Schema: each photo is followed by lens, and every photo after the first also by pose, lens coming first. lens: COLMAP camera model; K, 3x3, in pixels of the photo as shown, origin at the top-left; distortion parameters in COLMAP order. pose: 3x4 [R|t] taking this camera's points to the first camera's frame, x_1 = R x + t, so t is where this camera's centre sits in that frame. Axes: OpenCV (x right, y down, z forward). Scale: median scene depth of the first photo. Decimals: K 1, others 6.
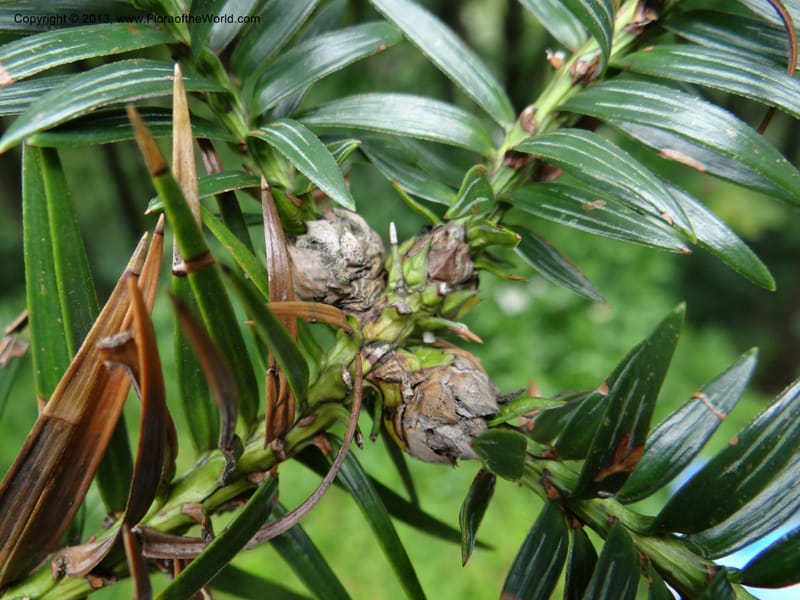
lens RADIAL K [[602.8, 0, 400.0], [0, 602.8, 300.0], [0, 0, 1]] dist [-0.010121, -0.042031]
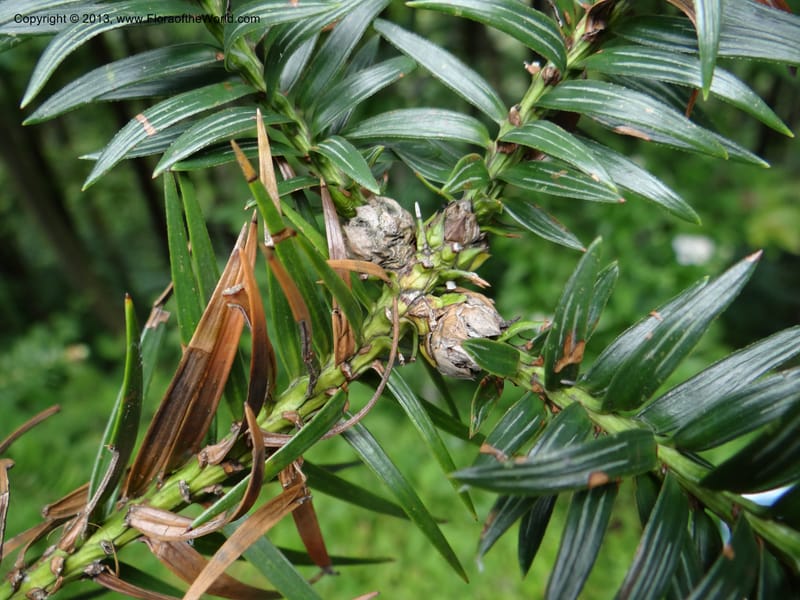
lens RADIAL K [[602.8, 0, 400.0], [0, 602.8, 300.0], [0, 0, 1]] dist [-0.010121, -0.042031]
pose [[0.985457, -0.067192, -0.156079, 0.153577], [0.067256, 0.997724, -0.004874, 0.099489], [0.156051, -0.005694, 0.987733, -0.369328]]
